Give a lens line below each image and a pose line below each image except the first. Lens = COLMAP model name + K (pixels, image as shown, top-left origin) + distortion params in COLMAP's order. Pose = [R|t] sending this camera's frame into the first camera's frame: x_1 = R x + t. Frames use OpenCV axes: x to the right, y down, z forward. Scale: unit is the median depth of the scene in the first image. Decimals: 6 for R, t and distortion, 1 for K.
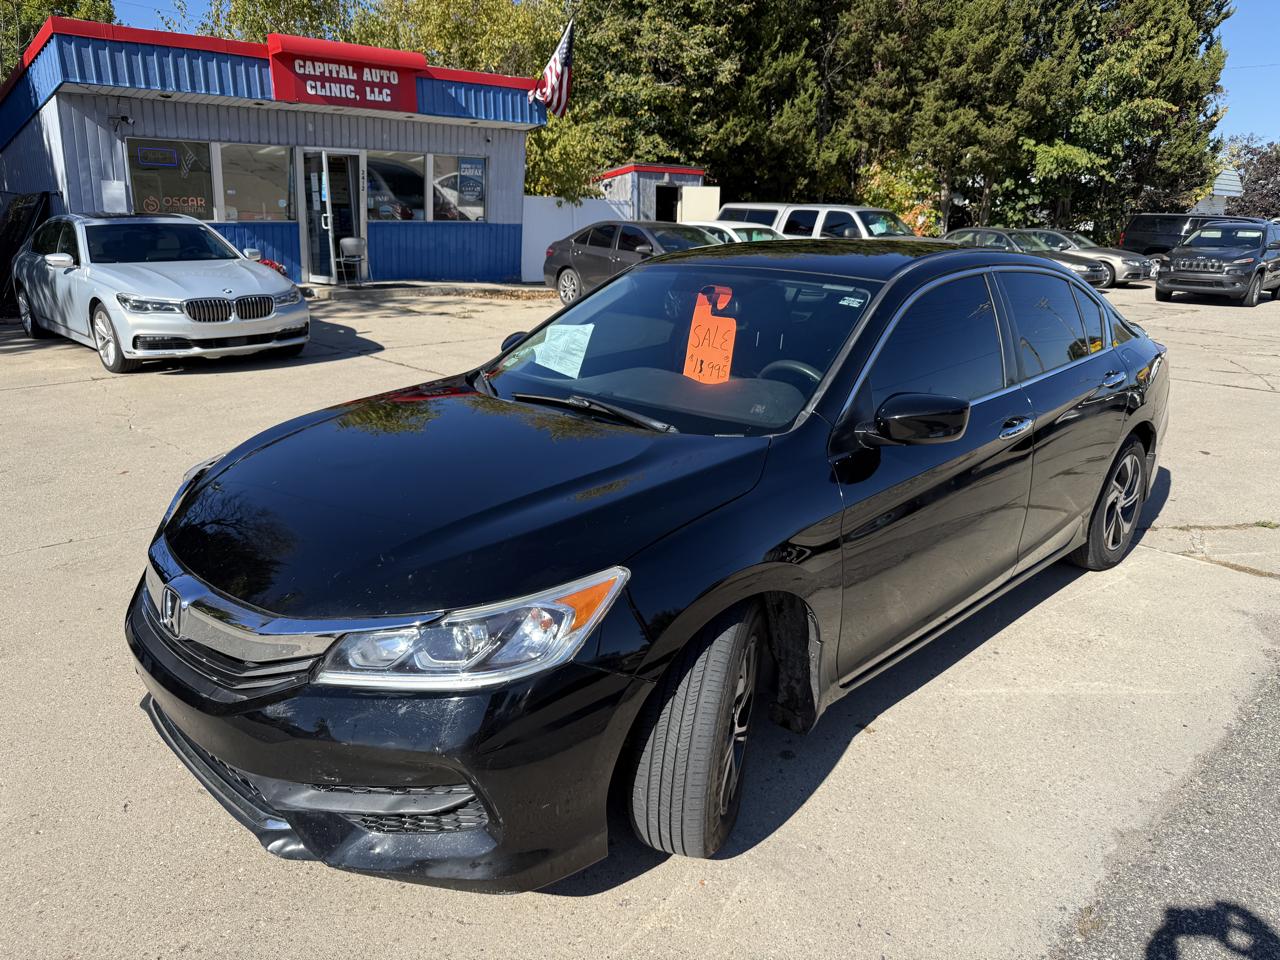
lens RADIAL K [[977.0, 0, 638.6], [0, 977.0, 483.7], [0, 0, 1]] dist [-0.005422, -0.012329]
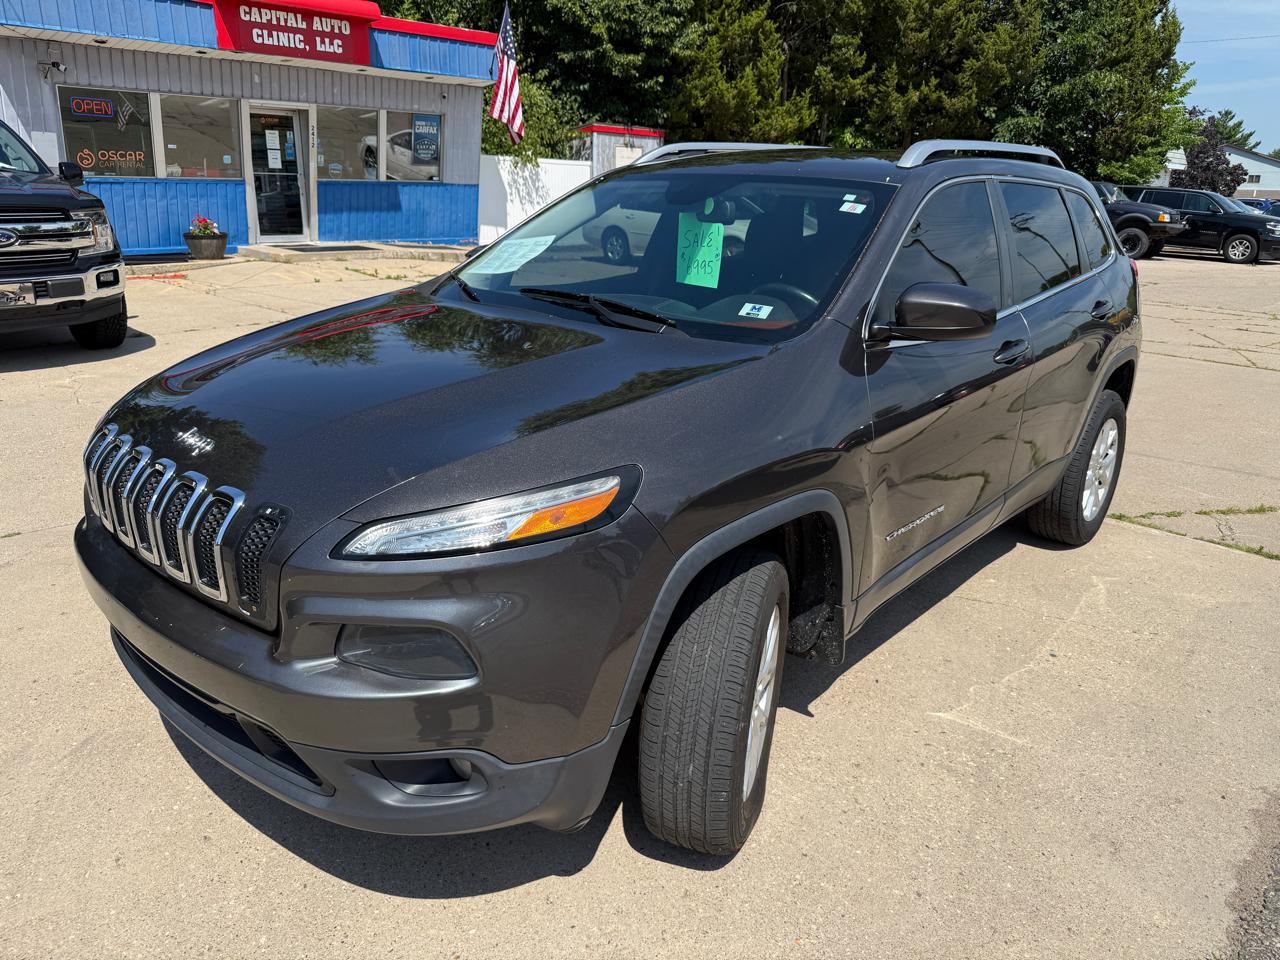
lens RADIAL K [[977.0, 0, 640.2], [0, 977.0, 485.9], [0, 0, 1]] dist [-0.005422, -0.012329]
pose [[0.998406, -0.000988, 0.056424, -0.018276], [-0.001058, 0.999343, 0.036230, -0.005055], [-0.056422, -0.036232, 0.997749, 0.020753]]
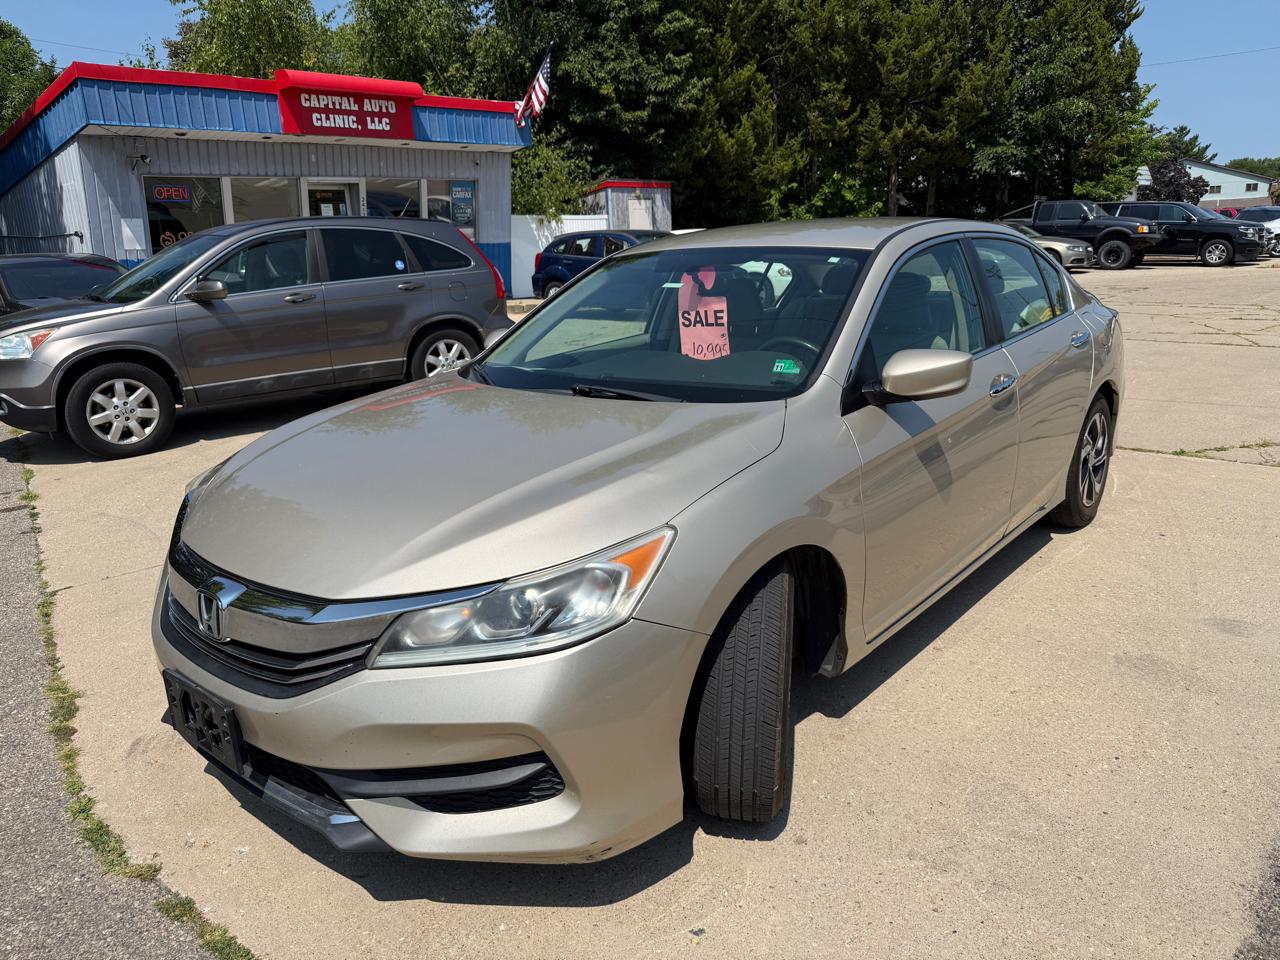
lens RADIAL K [[977.0, 0, 640.2], [0, 977.0, 487.2], [0, 0, 1]] dist [-0.005422, -0.012329]
pose [[0.995320, -0.069886, 0.066737, -0.085098], [0.070797, 0.997426, -0.011386, 0.017628], [-0.065769, 0.016058, 0.997706, -0.046377]]
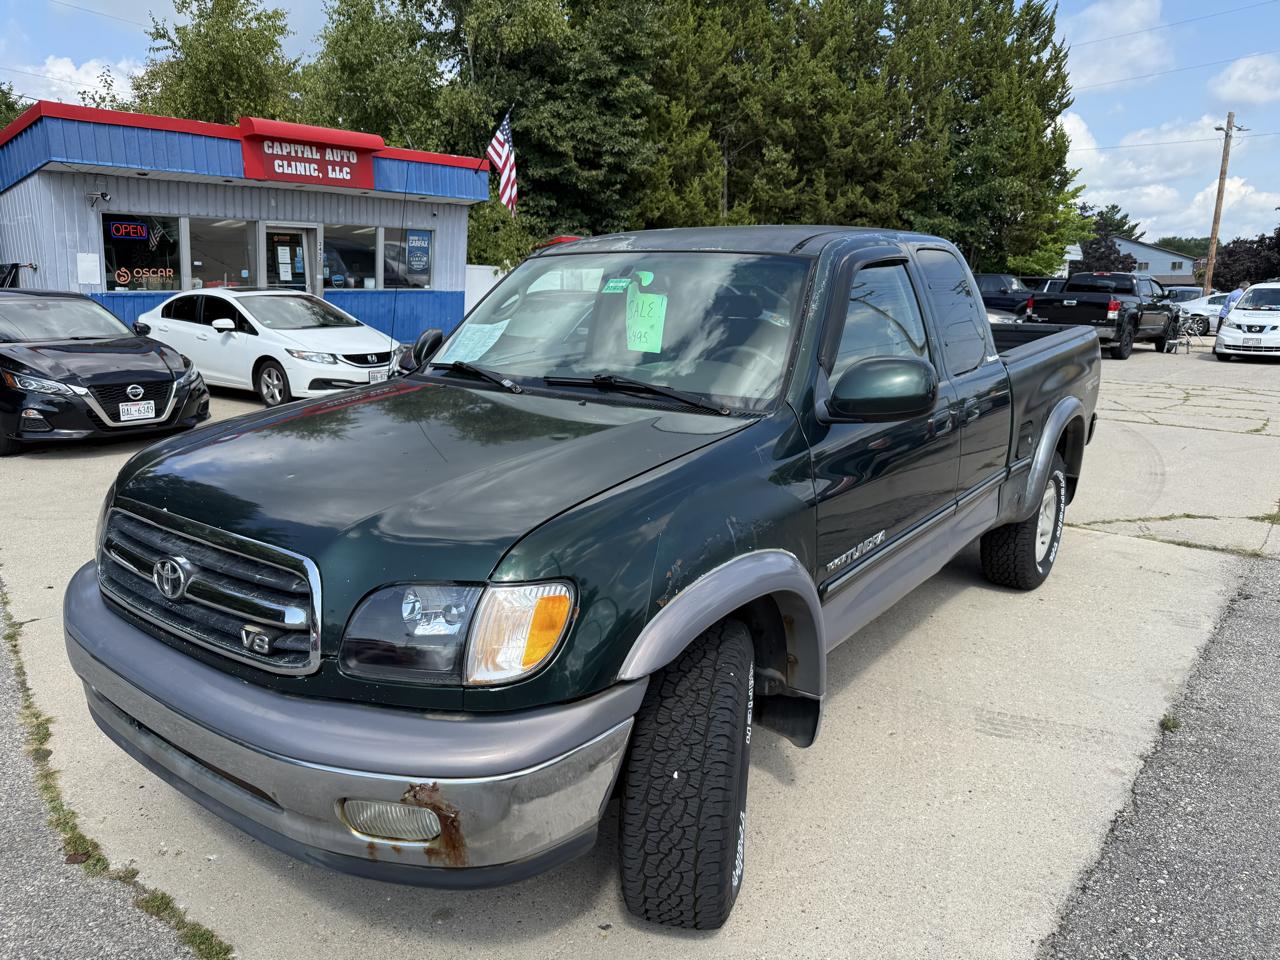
lens RADIAL K [[977.0, 0, 644.1], [0, 977.0, 484.5], [0, 0, 1]] dist [-0.005422, -0.012329]
pose [[0.991131, -0.031986, 0.128982, -0.084560], [0.039733, 0.997529, -0.057937, 0.014924], [-0.126811, 0.062548, 0.989953, -0.073886]]
